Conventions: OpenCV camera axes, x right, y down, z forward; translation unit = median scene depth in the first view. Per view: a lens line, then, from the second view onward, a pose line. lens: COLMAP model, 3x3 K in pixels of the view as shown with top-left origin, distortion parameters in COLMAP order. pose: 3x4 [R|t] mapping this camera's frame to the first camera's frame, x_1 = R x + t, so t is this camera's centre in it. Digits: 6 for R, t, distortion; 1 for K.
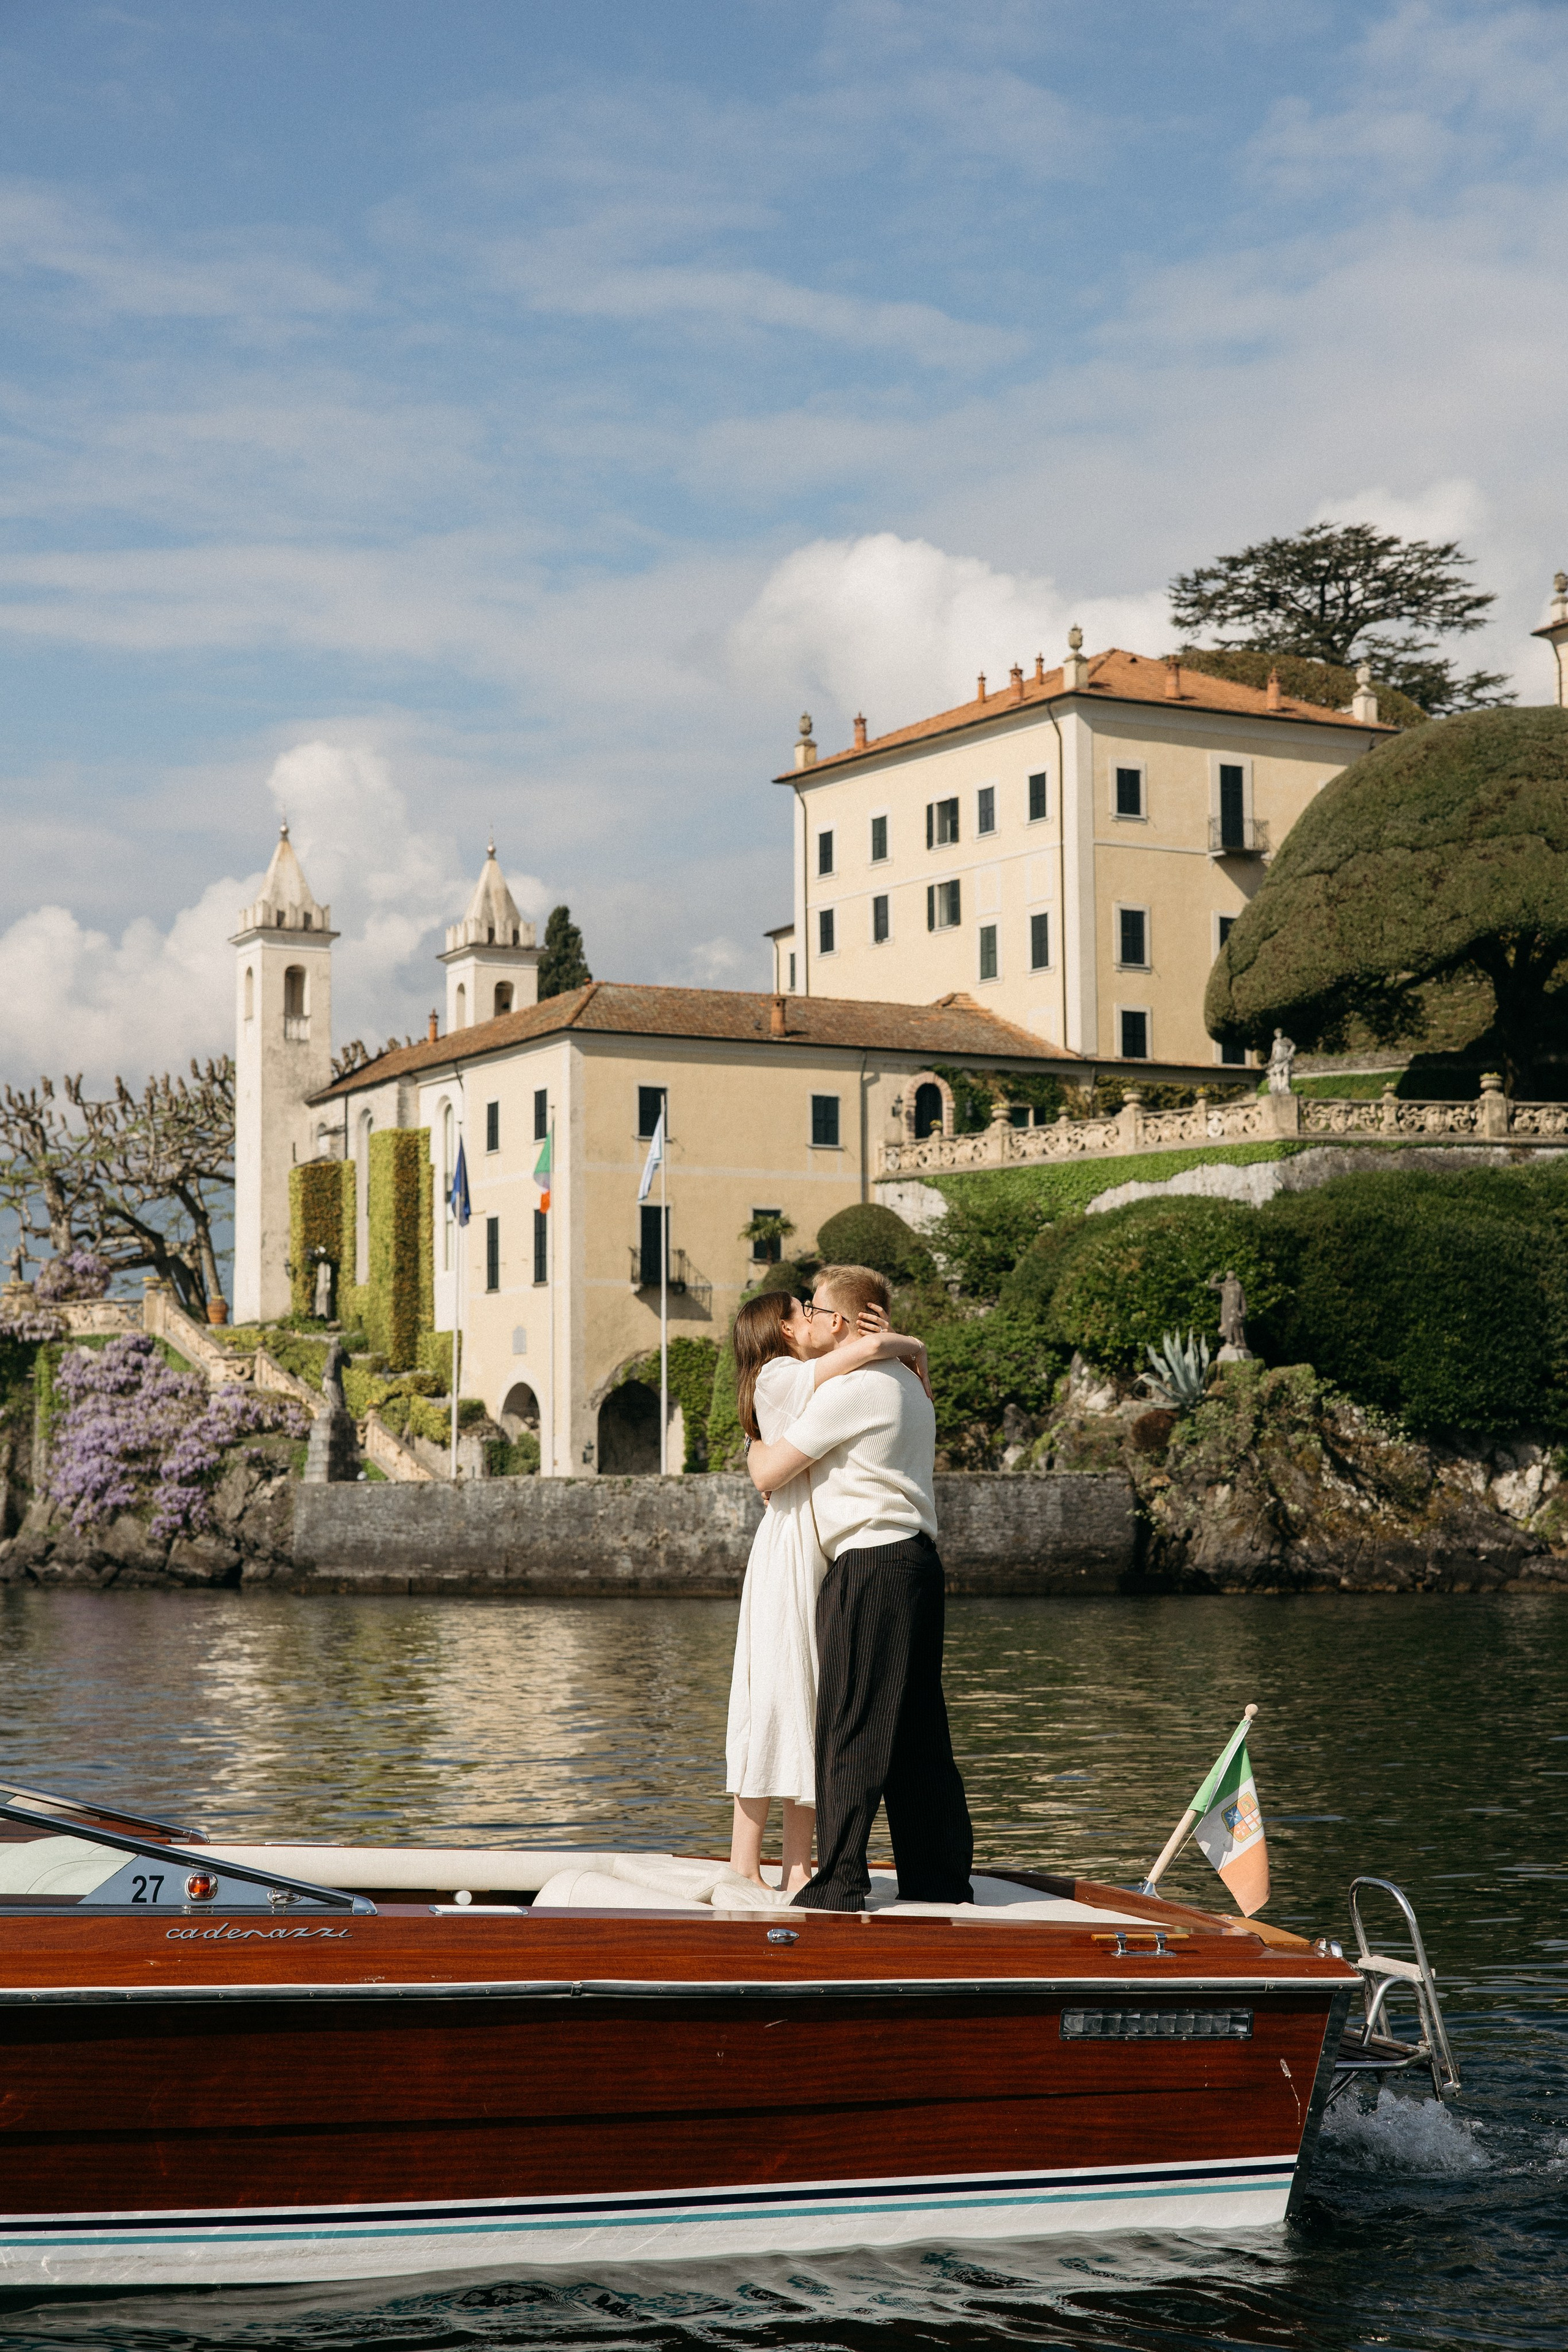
lens RADIAL K [[4647.8, 0, 739.8], [0, 4647.8, 1167.5], [0, 0, 1]] dist [0.023831, 0.000000]
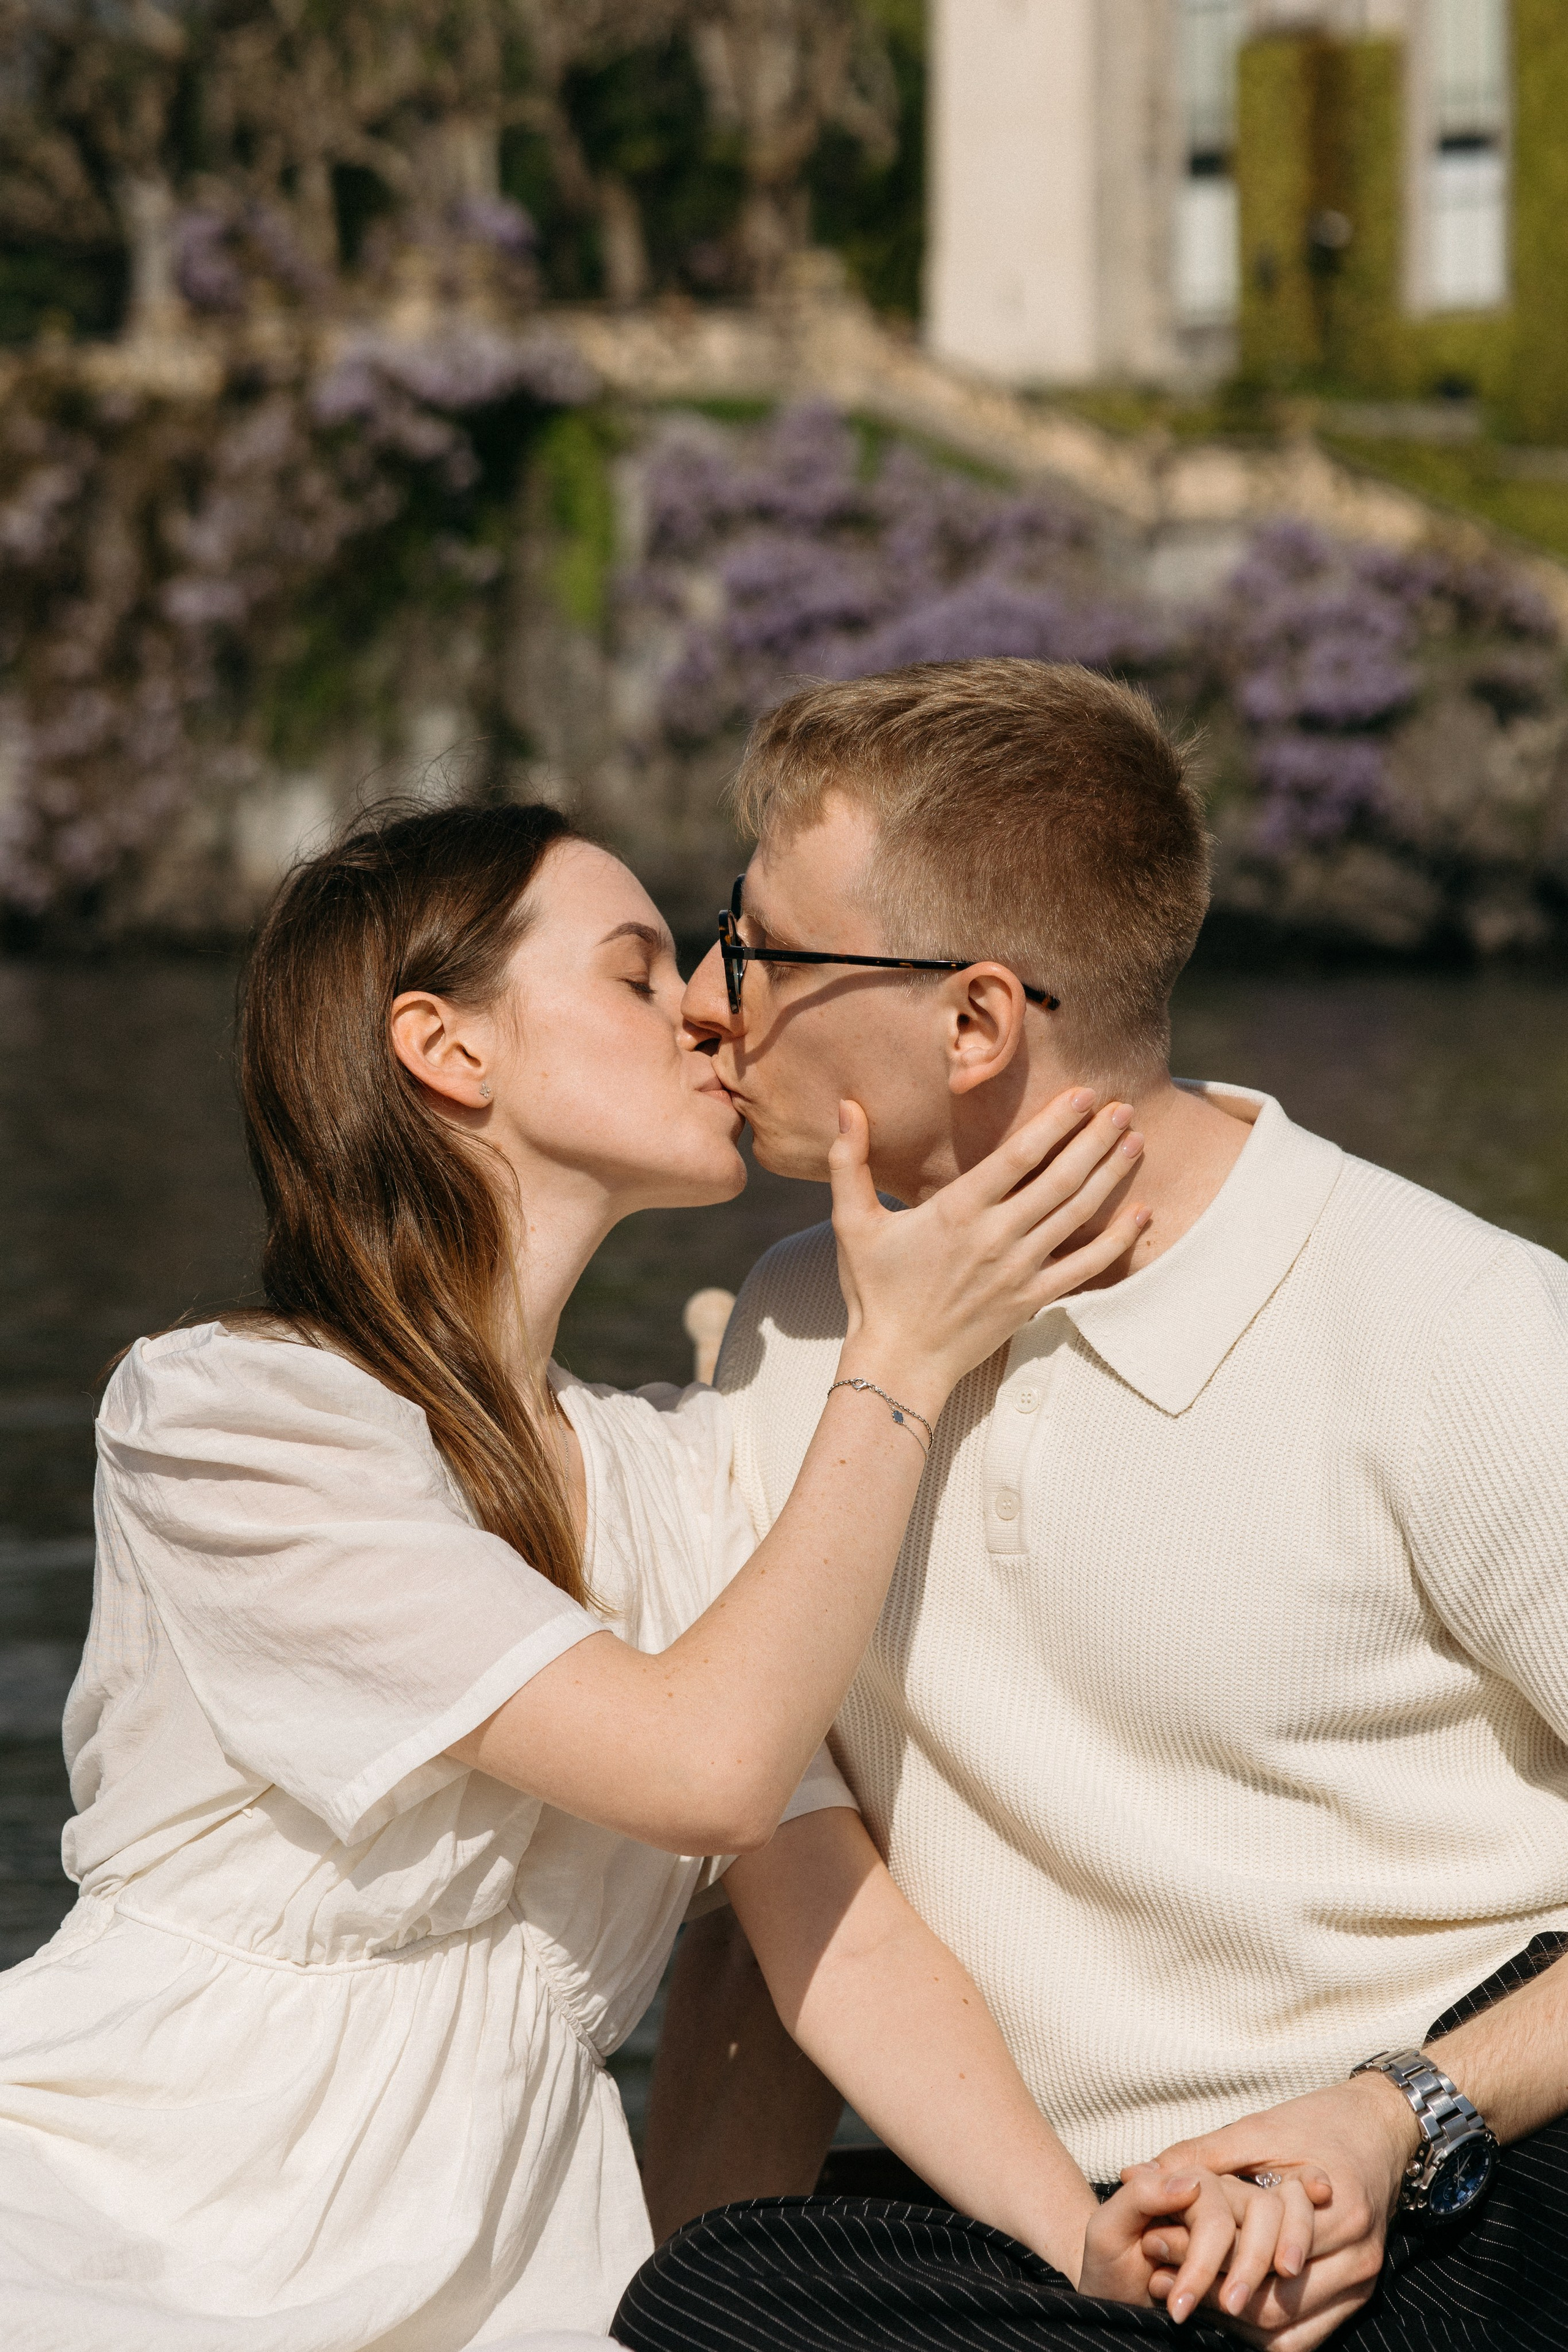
lens RADIAL K [[7276.7, 0, 783.1], [0, 7276.7, 1173.9], [0, 0, 1]] dist [-0.027602, 0.000000]
pose [[0.789624, -0.014744, 0.613414, -0.593307], [-0.053150, 0.994310, 0.092317, 0.048775], [-0.611285, -0.105499, 0.784348, 0.485076]]
